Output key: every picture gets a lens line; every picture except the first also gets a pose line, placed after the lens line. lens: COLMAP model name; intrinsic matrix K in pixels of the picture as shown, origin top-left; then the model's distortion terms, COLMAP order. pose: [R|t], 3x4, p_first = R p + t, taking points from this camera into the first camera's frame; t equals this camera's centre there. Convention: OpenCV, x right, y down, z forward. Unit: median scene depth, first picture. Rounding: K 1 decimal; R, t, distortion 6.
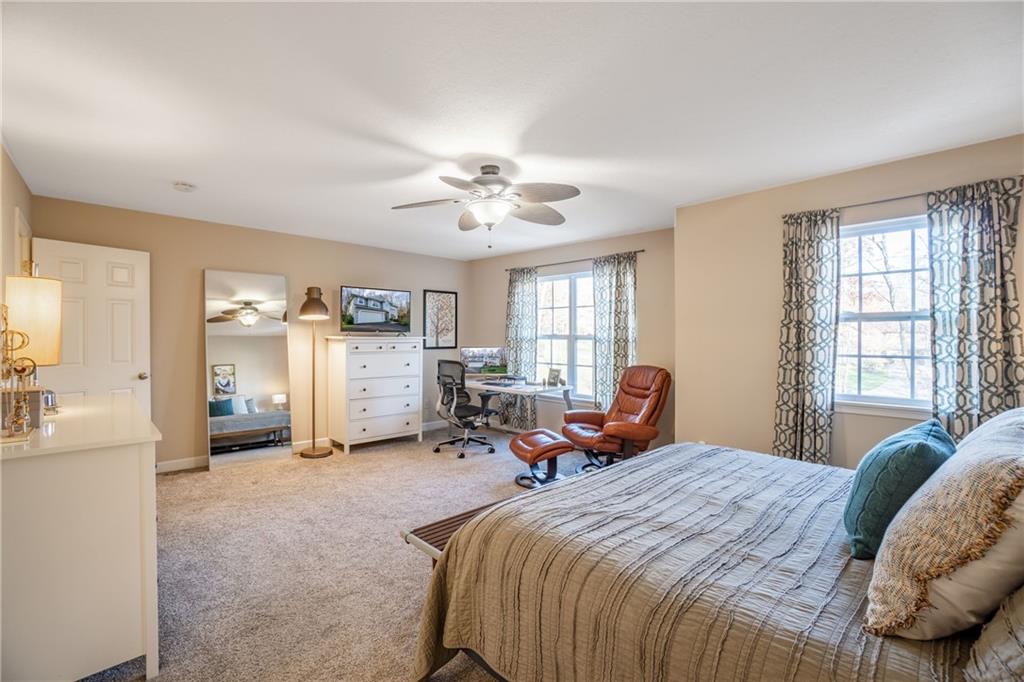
lens RADIAL K [[453.5, 0, 507.8], [0, 453.5, 337.4], [0, 0, 1]] dist [-0.059250, 0.022823]
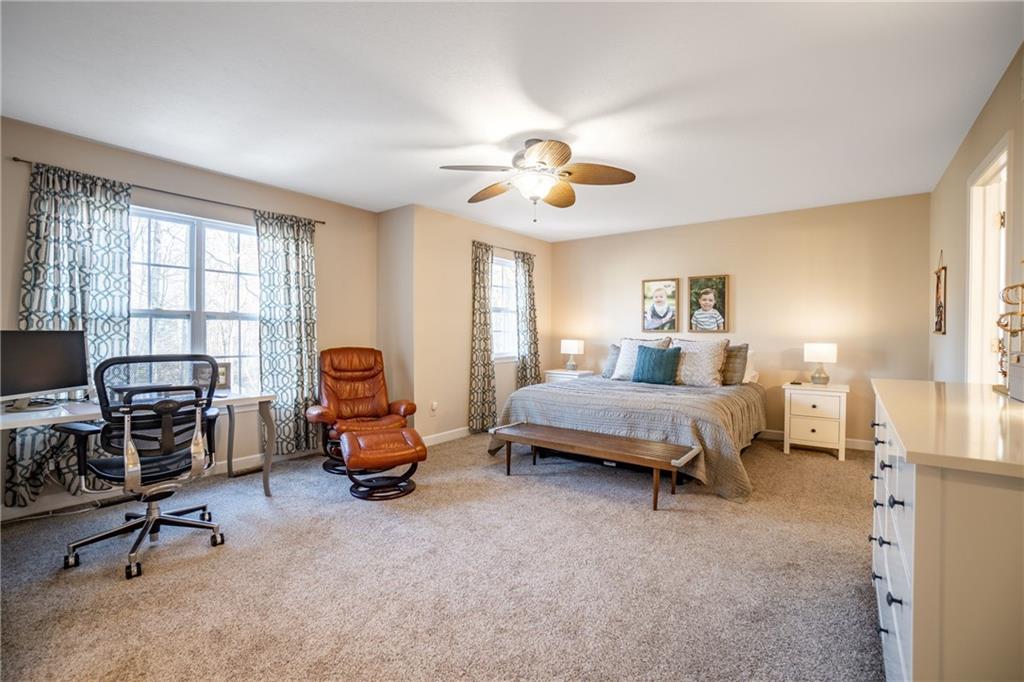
lens RADIAL K [[453.5, 0, 507.8], [0, 453.5, 337.4], [0, 0, 1]] dist [-0.059250, 0.022823]
pose [[-0.141742, -0.005132, 0.989890, -0.615075], [0.008106, 0.999947, 0.006345, 0.033994], [-0.989870, 0.008923, -0.141693, 0.717254]]
